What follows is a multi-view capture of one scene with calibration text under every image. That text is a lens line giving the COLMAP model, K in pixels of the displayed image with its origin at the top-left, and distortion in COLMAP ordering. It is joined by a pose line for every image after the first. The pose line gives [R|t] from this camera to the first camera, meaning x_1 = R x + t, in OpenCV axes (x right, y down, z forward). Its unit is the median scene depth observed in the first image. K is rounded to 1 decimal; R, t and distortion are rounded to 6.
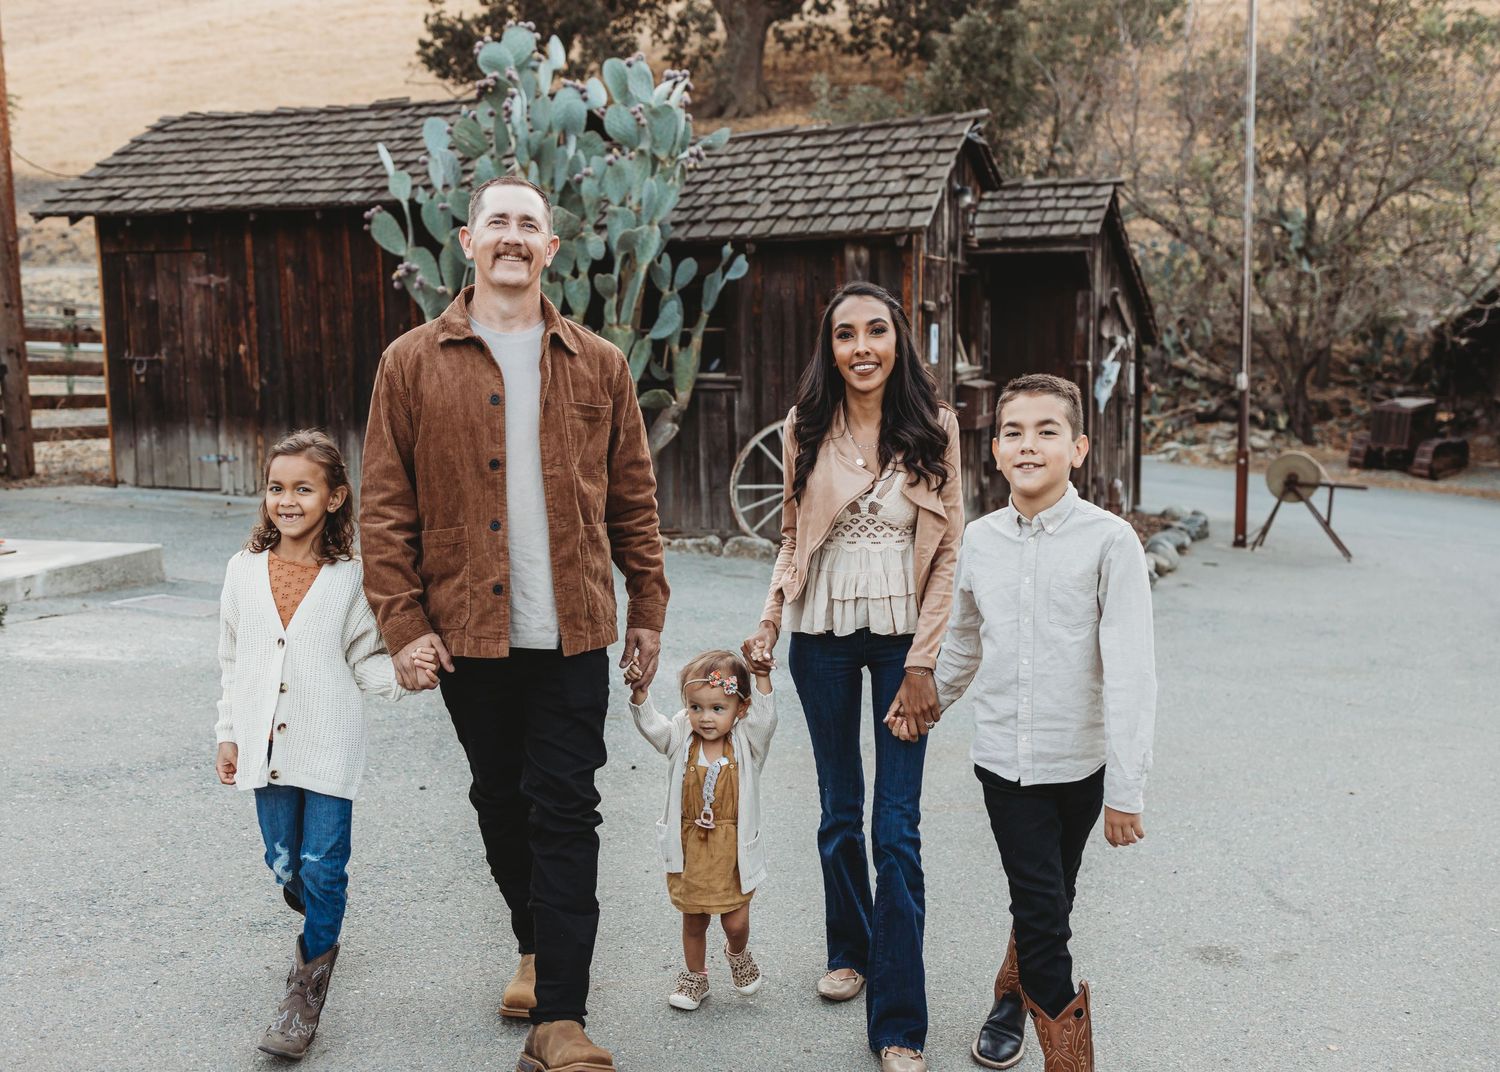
lens RADIAL K [[1583.4, 0, 750.0], [0, 1583.4, 536.0], [0, 0, 1]] dist [-0.105612, 0.252667]
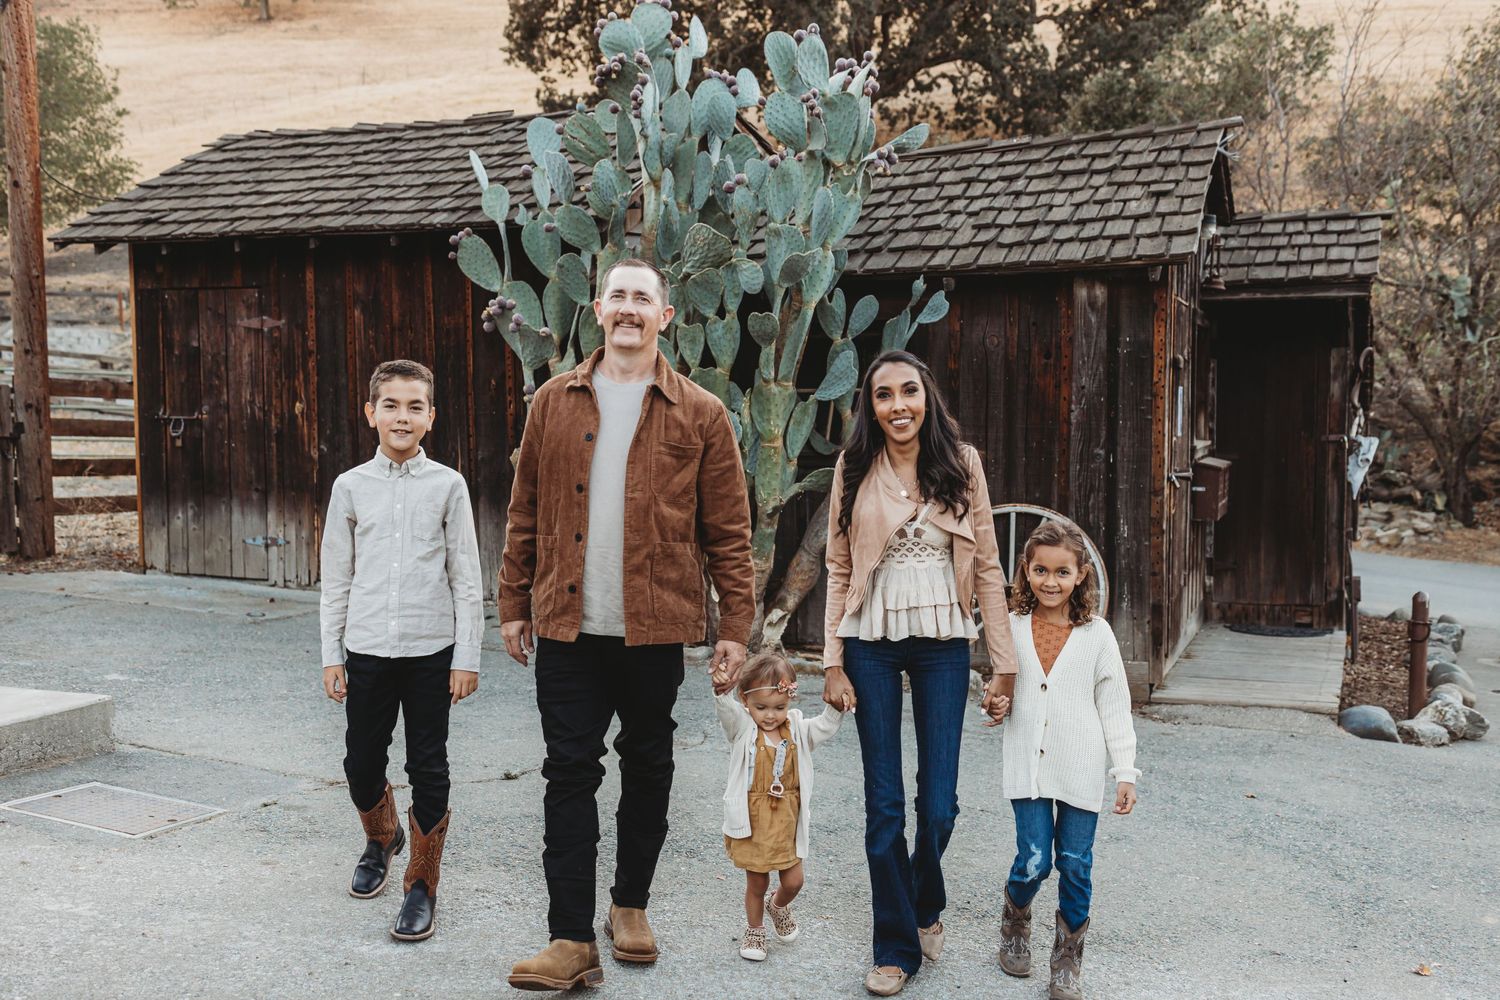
lens RADIAL K [[1519.1, 0, 799.7], [0, 1519.1, 493.9], [0, 0, 1]] dist [-0.072501, -0.013346]
pose [[0.999602, 0.013163, -0.024941, -0.047039], [-0.014864, 0.997485, -0.069295, -0.025773], [0.023966, 0.069638, 0.997284, 0.244961]]
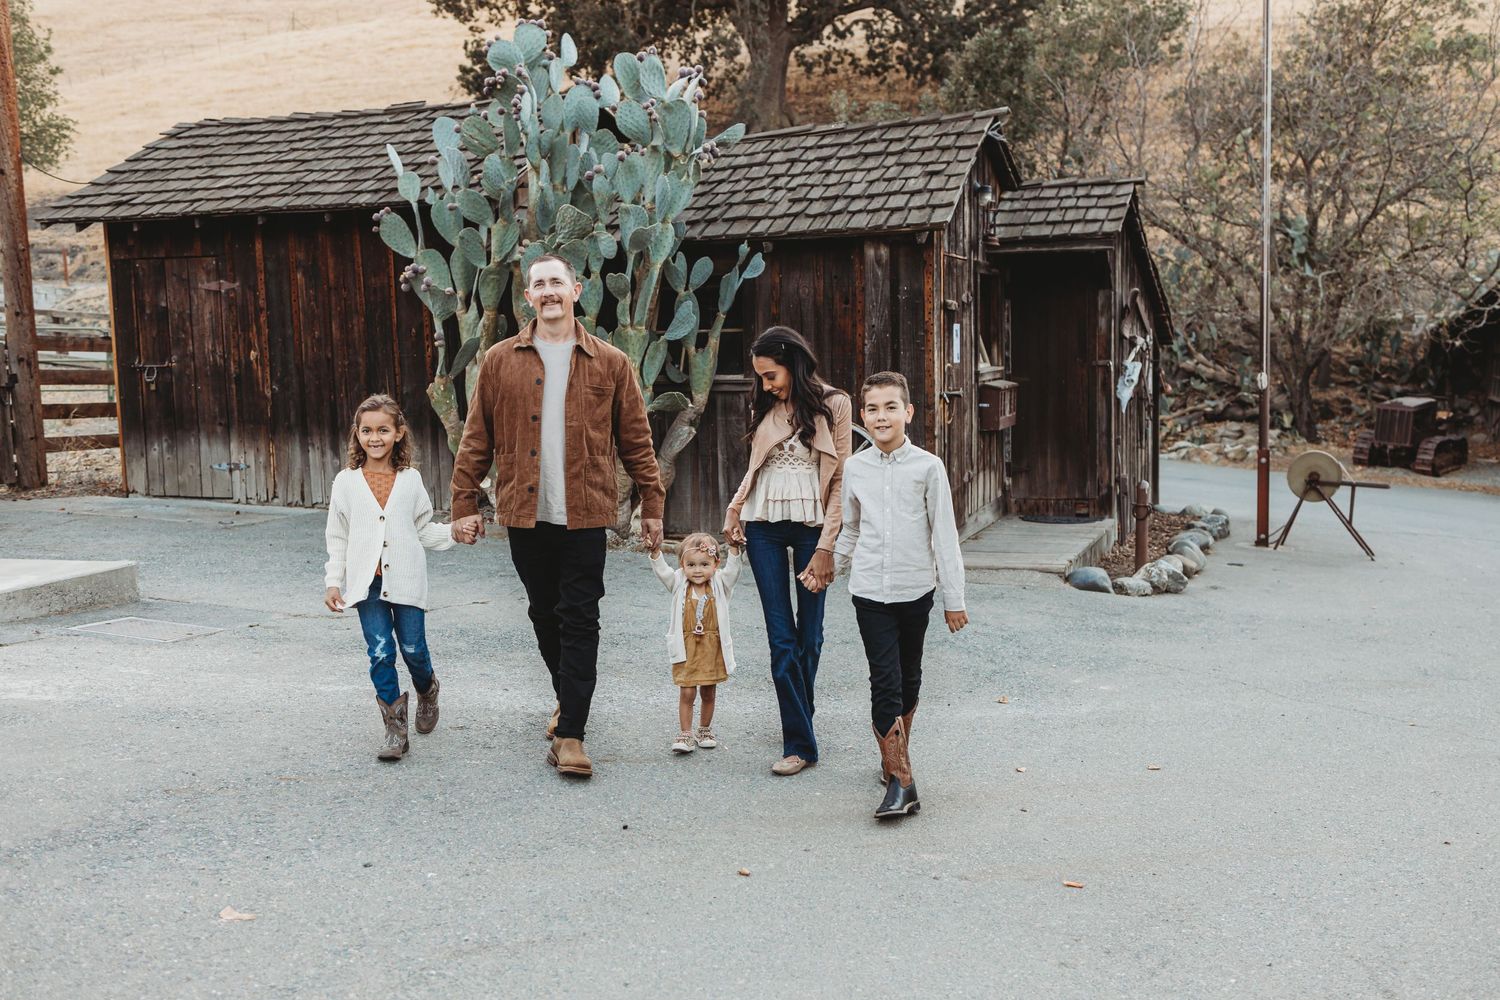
lens RADIAL K [[1490.4, 0, 822.6], [0, 1490.4, 507.7], [0, 0, 1]] dist [-0.126944, 0.147236]
pose [[0.999503, -0.009449, 0.030058, 0.004632], [0.009936, 0.999821, -0.016098, -0.005570], [-0.029901, 0.016389, 0.999418, 0.077464]]
